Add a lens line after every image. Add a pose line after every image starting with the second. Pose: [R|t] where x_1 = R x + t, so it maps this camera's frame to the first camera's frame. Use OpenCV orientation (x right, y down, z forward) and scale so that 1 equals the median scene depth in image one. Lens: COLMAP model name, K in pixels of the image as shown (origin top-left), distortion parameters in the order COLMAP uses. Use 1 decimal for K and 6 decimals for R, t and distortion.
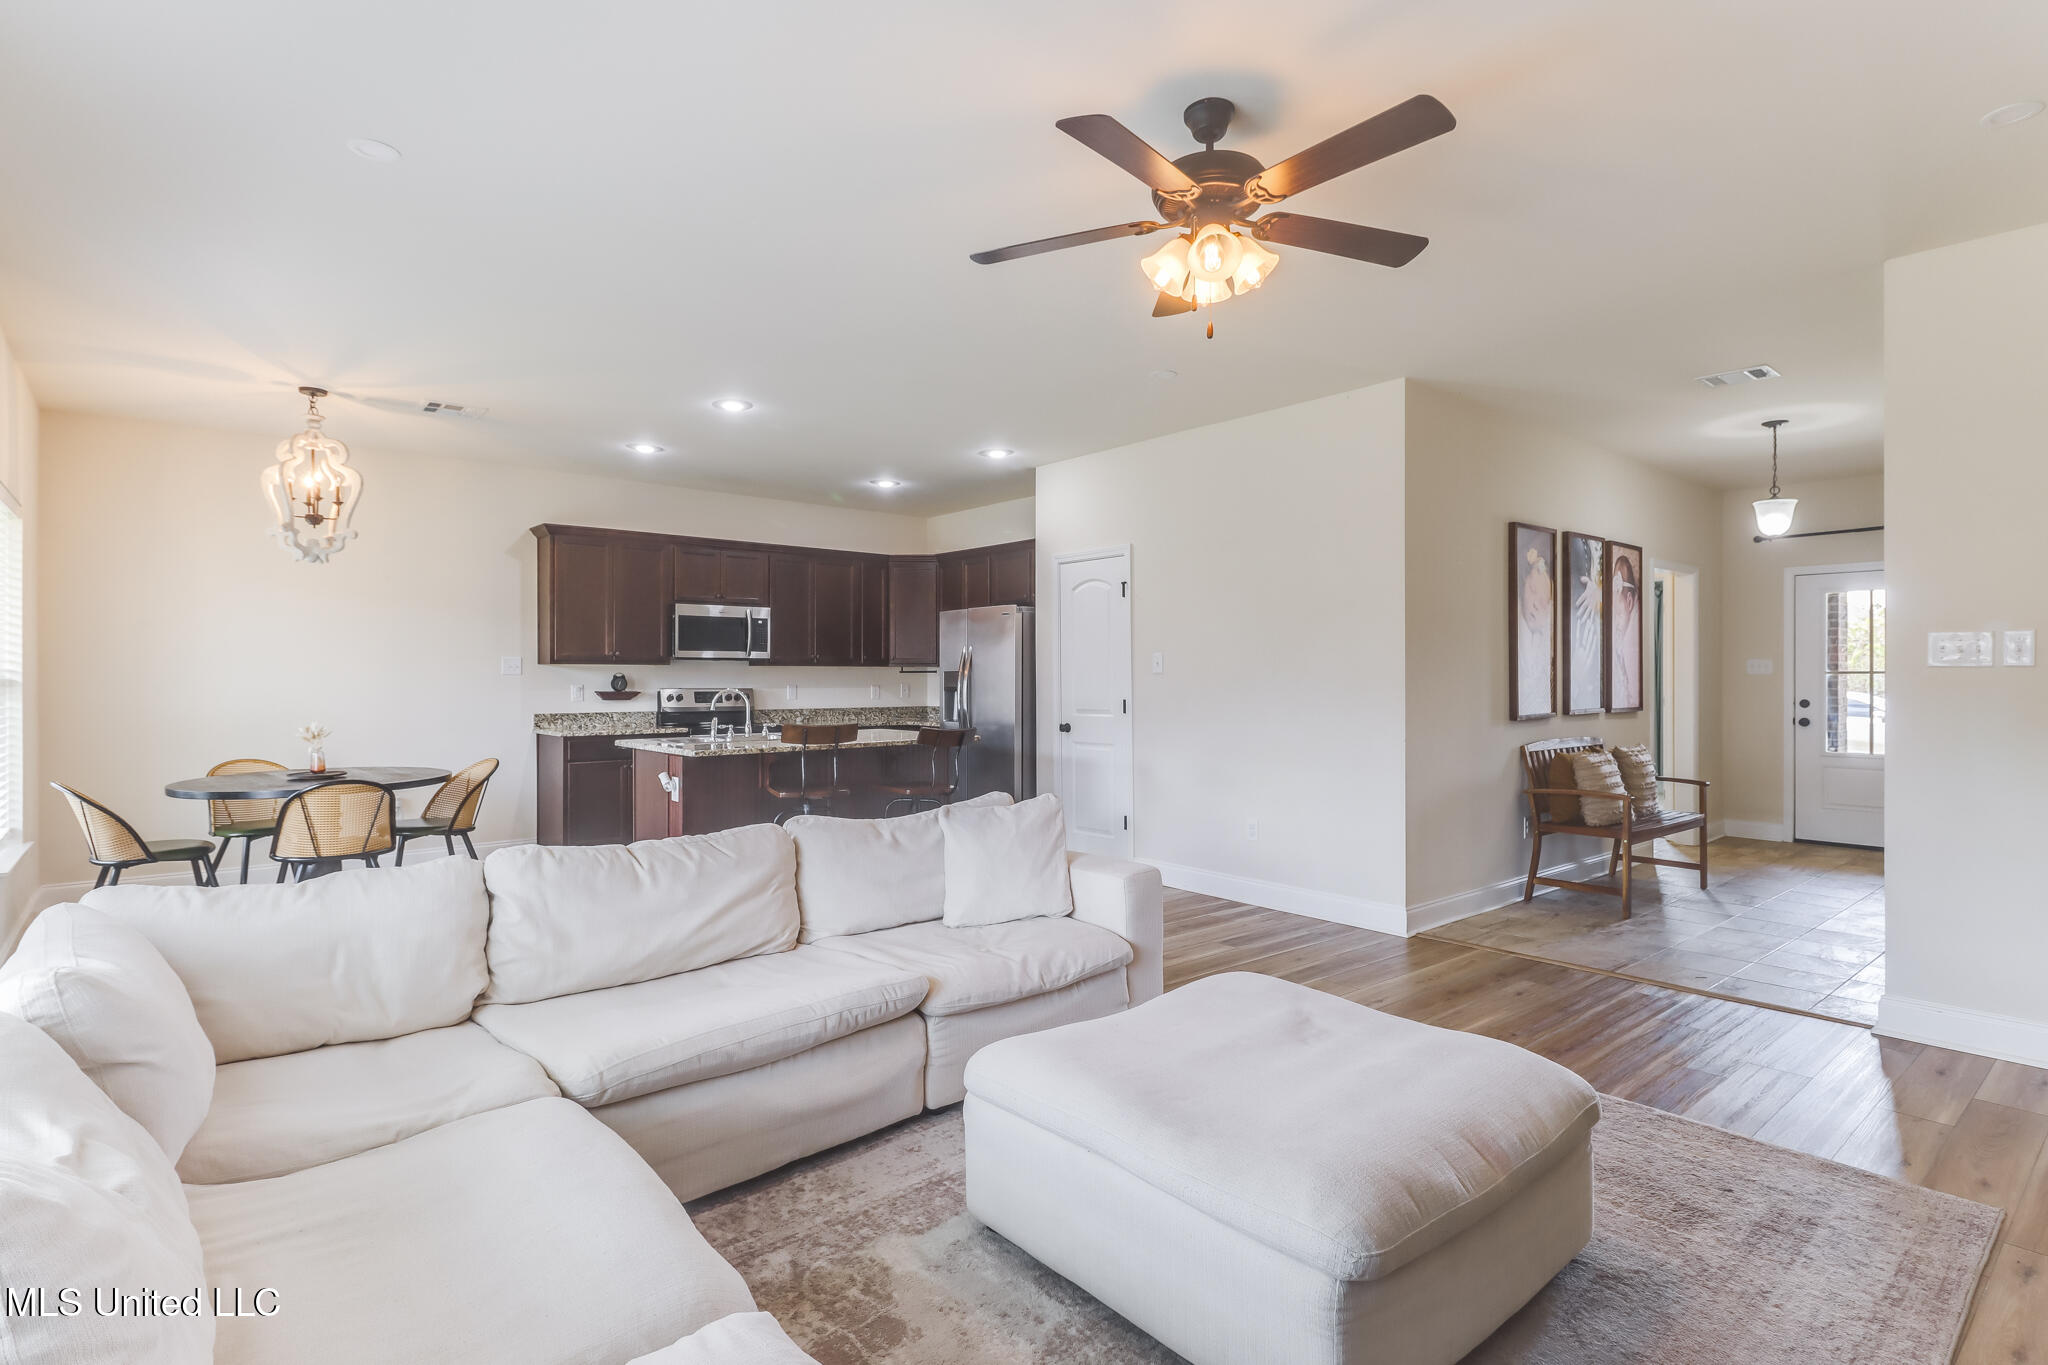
lens RADIAL K [[1009.9, 0, 1023.6], [0, 1009.9, 633.0], [0, 0, 1]] dist [0.004000, 0.000258]
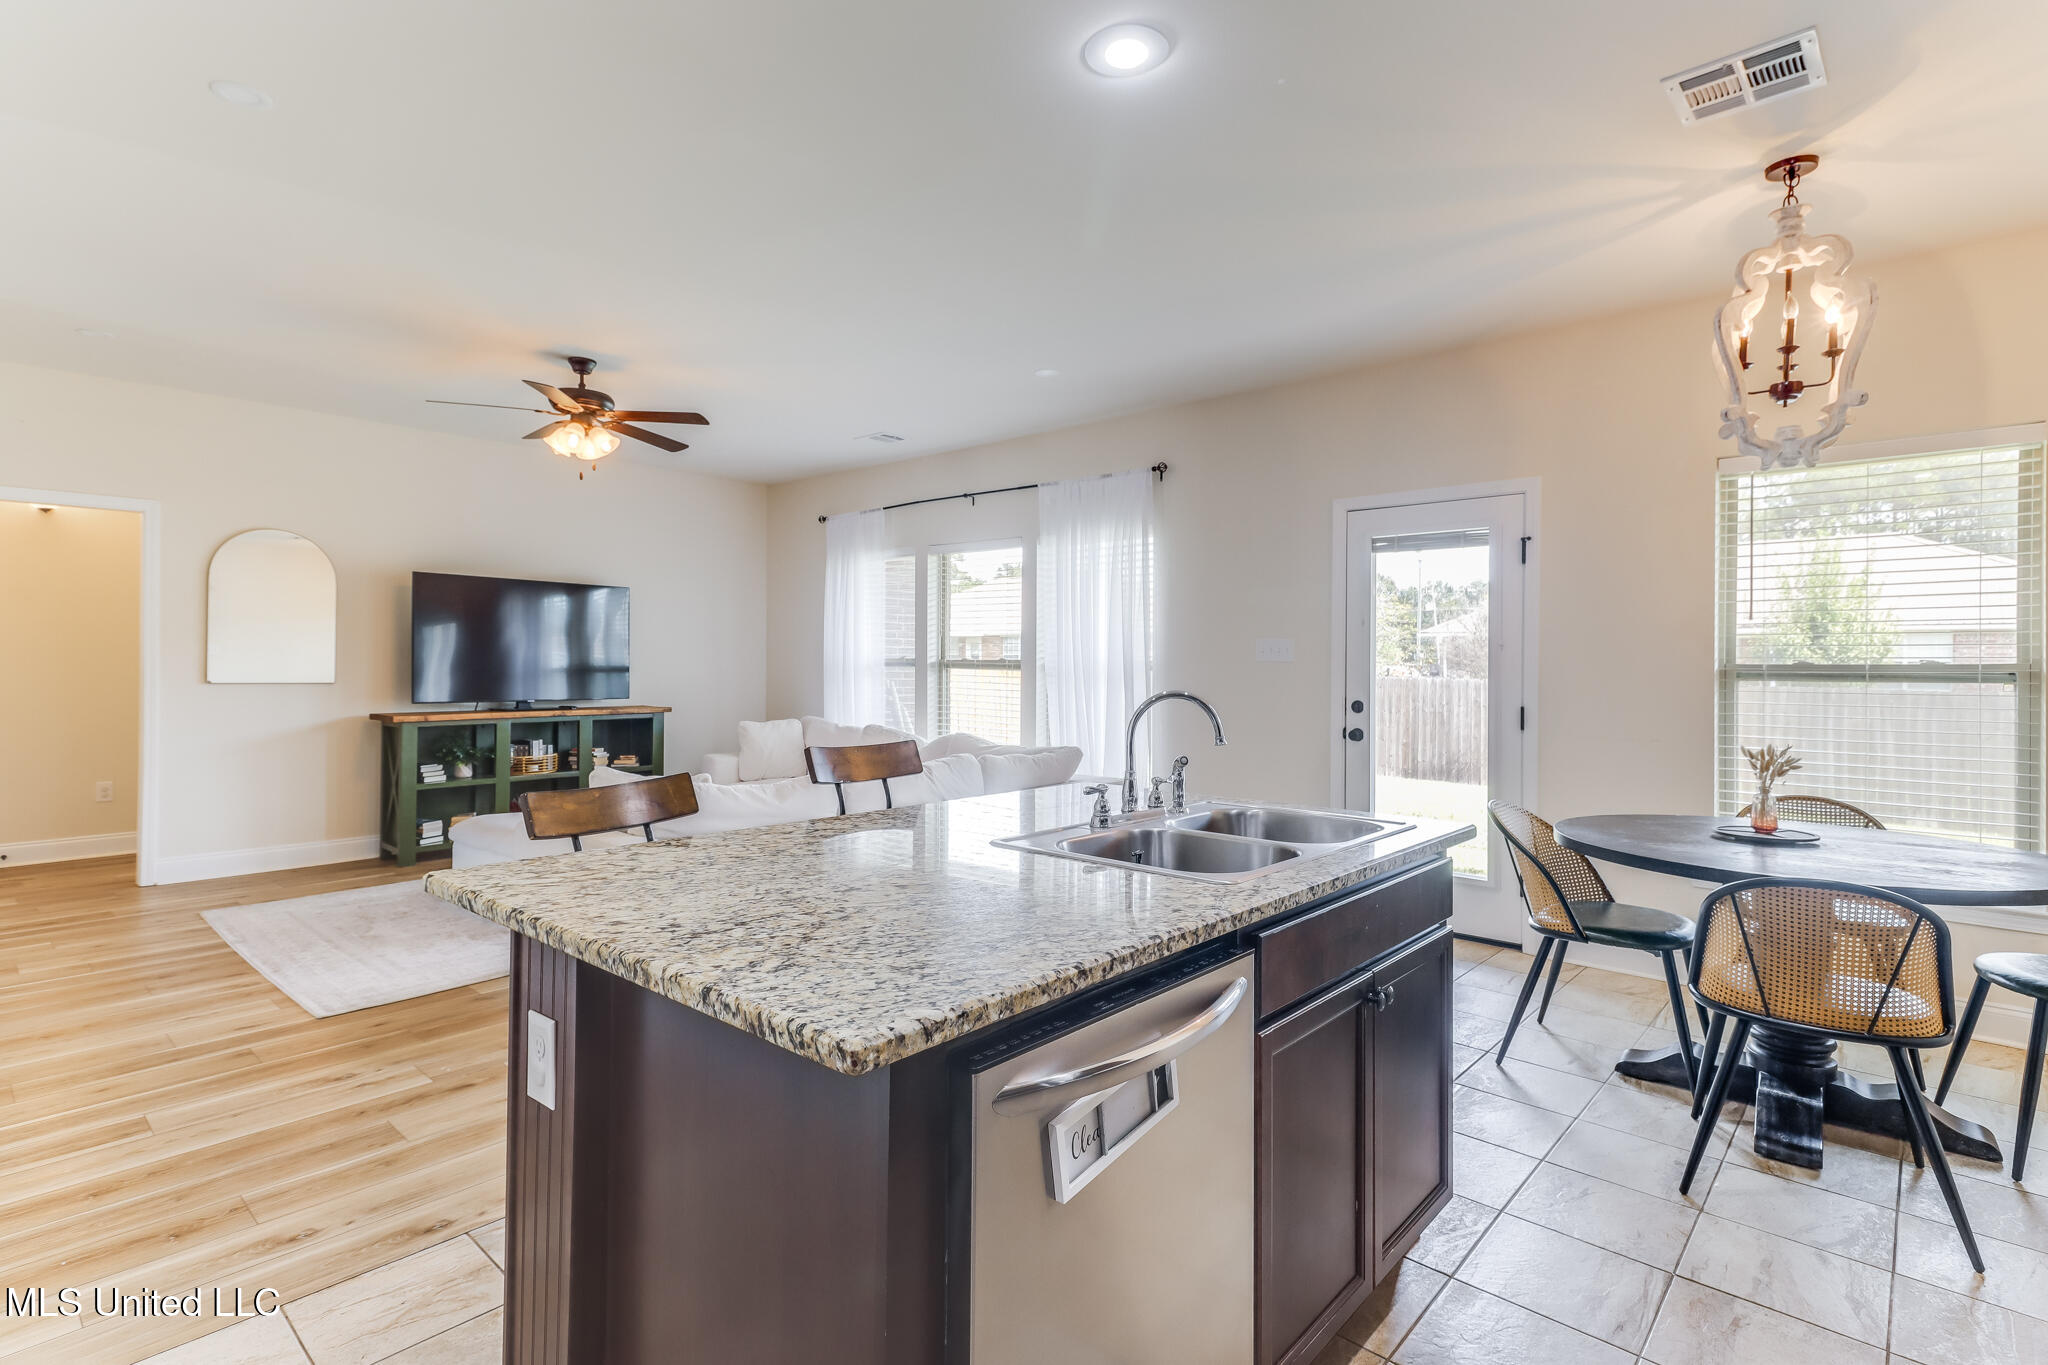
lens RADIAL K [[987.6, 0, 1022.1], [0, 987.6, 662.9], [0, 0, 1]] dist [0.014186, -0.000711]
pose [[-0.990269, -0.005335, -0.139063, -0.139787], [0.000769, 0.999040, -0.043805, 0.047243], [0.139164, -0.043486, -0.989314, 1.069402]]
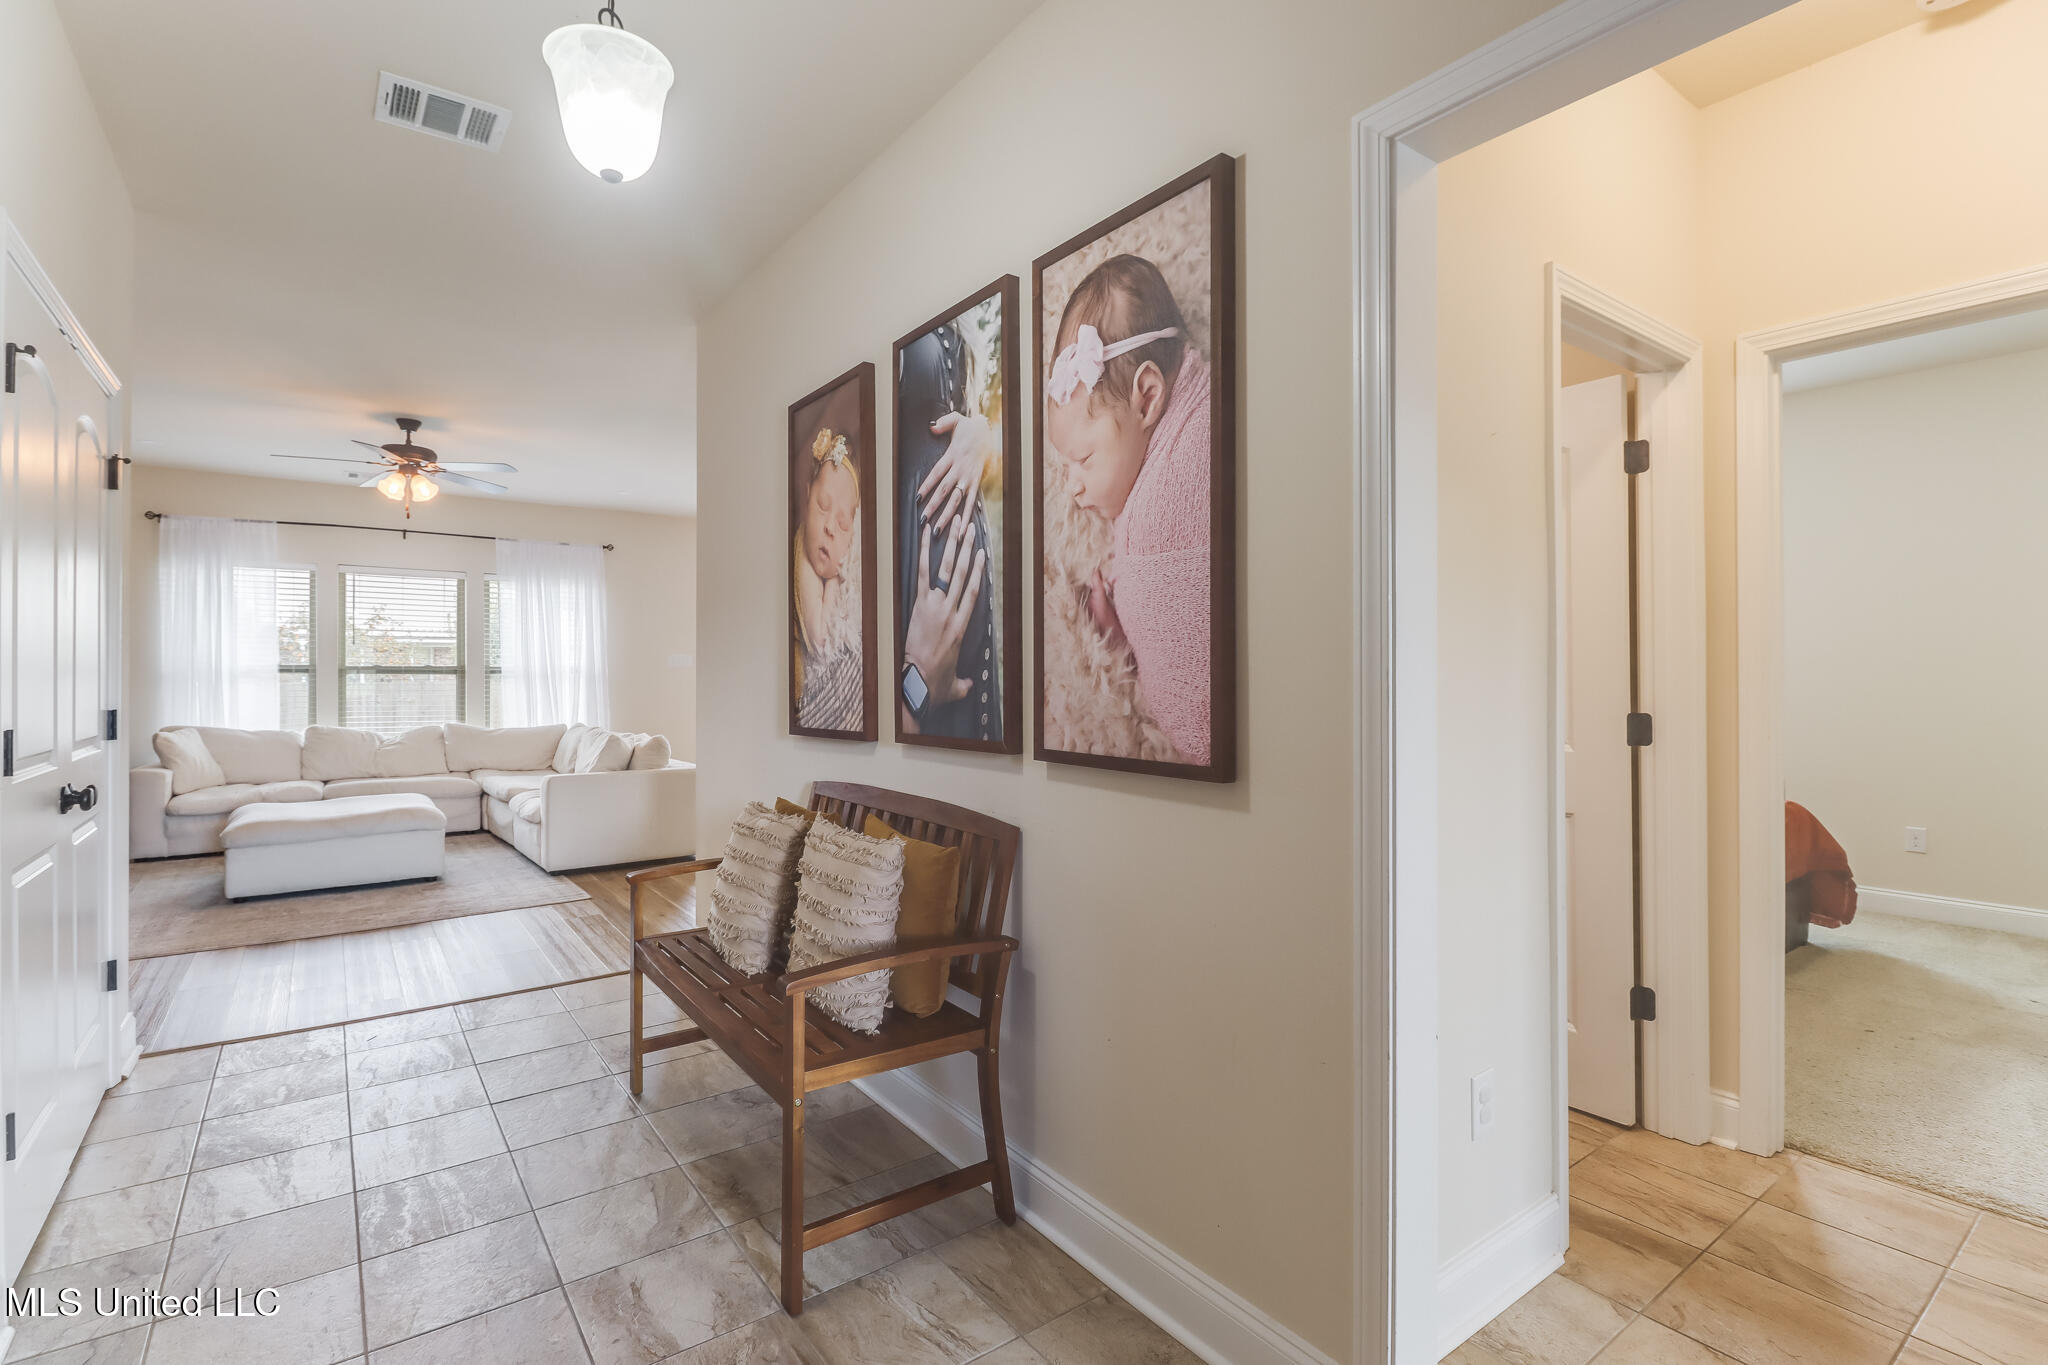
lens RADIAL K [[941.7, 0, 1029.2], [0, 941.7, 663.5], [0, 0, 1]] dist [0.000889, 0.000049]
pose [[-0.070753, -0.003486, -0.997488, 0.800877], [0.046069, 0.998915, -0.006759, 0.040480], [0.996429, -0.046431, -0.070516, 0.931711]]
